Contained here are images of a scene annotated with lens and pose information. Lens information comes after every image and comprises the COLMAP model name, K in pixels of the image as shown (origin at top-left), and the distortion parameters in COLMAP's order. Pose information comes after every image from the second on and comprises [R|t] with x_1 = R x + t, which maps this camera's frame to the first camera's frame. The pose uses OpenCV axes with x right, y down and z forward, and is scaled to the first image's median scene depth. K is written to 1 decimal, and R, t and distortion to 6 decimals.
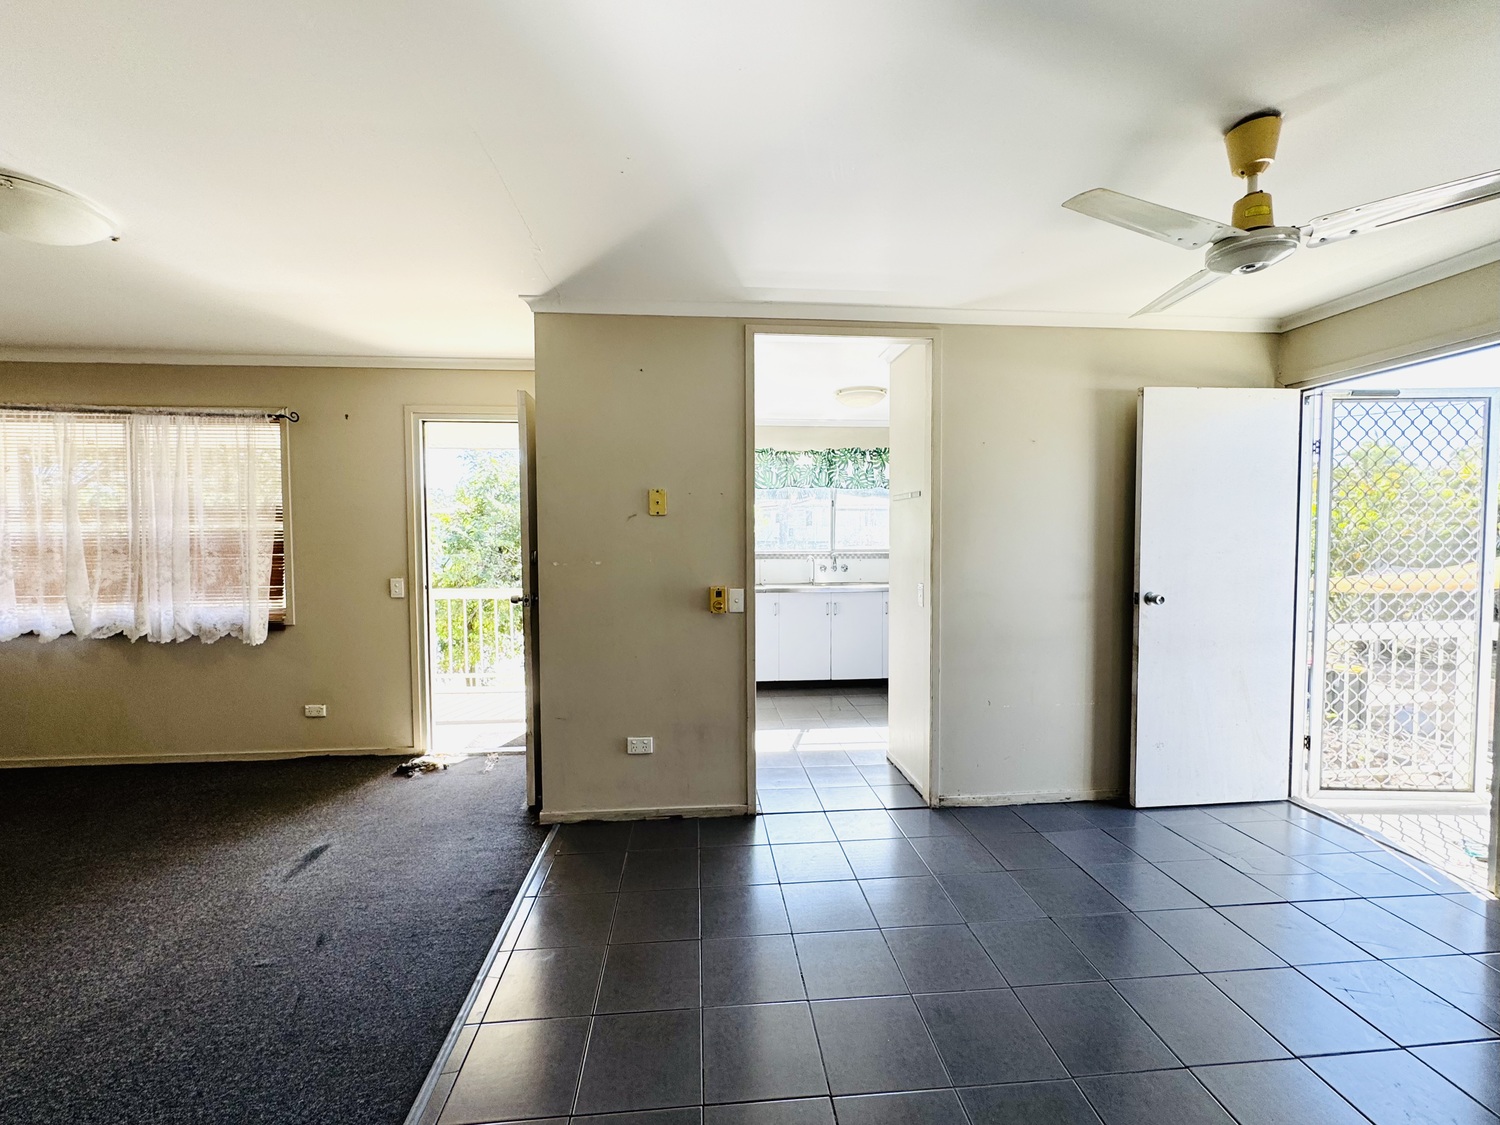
lens RADIAL K [[600.9, 0, 748.2], [0, 600.9, 559.5], [0, 0, 1]] dist [-0.002063, -0.000036]
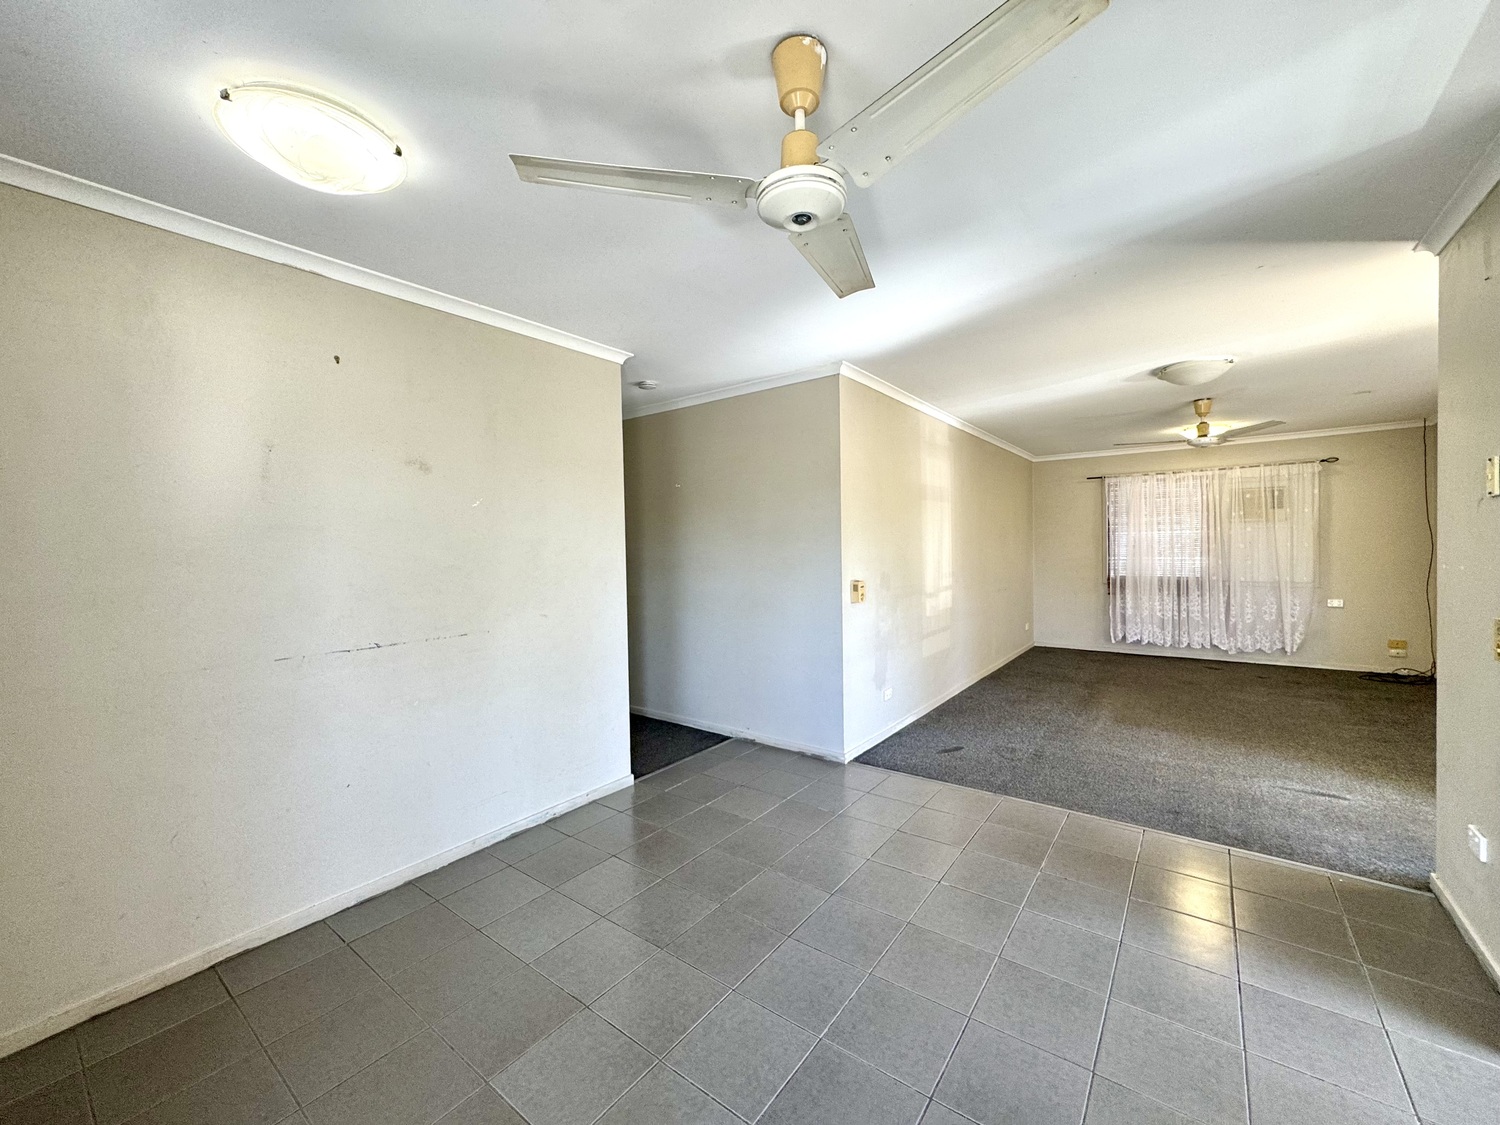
lens RADIAL K [[600.9, 0, 748.2], [0, 600.9, 559.5], [0, 0, 1]] dist [-0.002063, -0.000036]
pose [[-0.672606, 0.031302, -0.739339, 0.661525], [-0.009940, 0.998633, 0.051322, -0.024382], [0.739934, 0.041868, -0.671375, 0.652680]]
